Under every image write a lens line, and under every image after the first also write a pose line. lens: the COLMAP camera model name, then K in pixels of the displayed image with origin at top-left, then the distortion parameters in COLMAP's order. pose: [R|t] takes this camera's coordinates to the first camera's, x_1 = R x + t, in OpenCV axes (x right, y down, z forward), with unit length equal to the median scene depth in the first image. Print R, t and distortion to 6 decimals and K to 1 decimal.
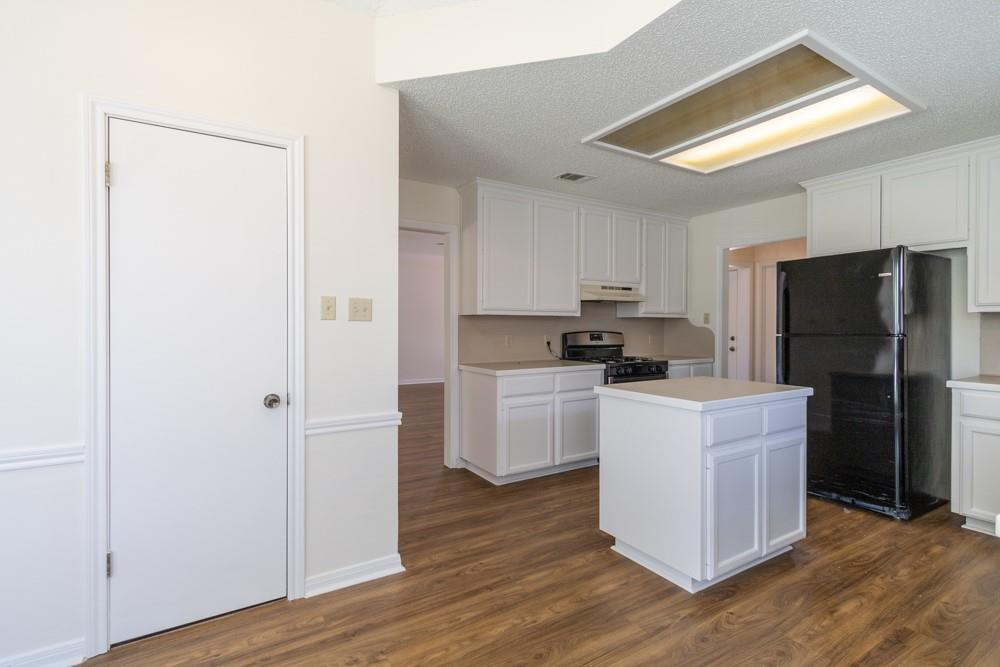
lens RADIAL K [[460.9, 0, 491.7], [0, 460.9, 330.0], [0, 0, 1]] dist [0.005952, -0.002705]
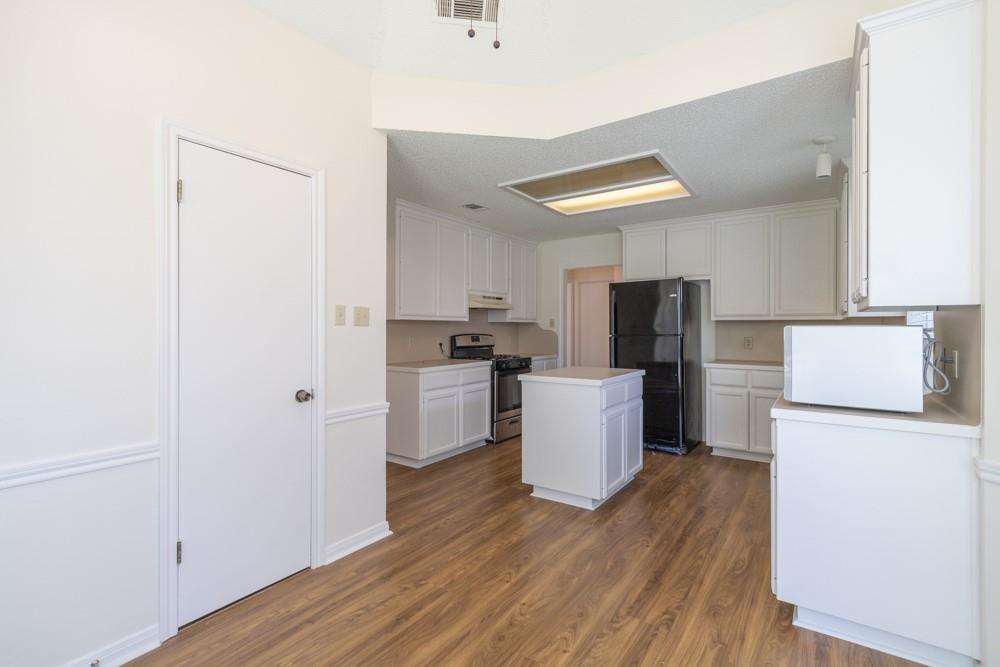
lens RADIAL K [[460.9, 0, 507.7], [0, 460.9, 330.6], [0, 0, 1]] dist [0.005952, -0.002705]
pose [[0.906181, -0.003877, 0.422872, -0.366983], [0.006107, 0.999974, -0.003917, -0.000765], [-0.422846, 0.006132, 0.906181, -0.190483]]
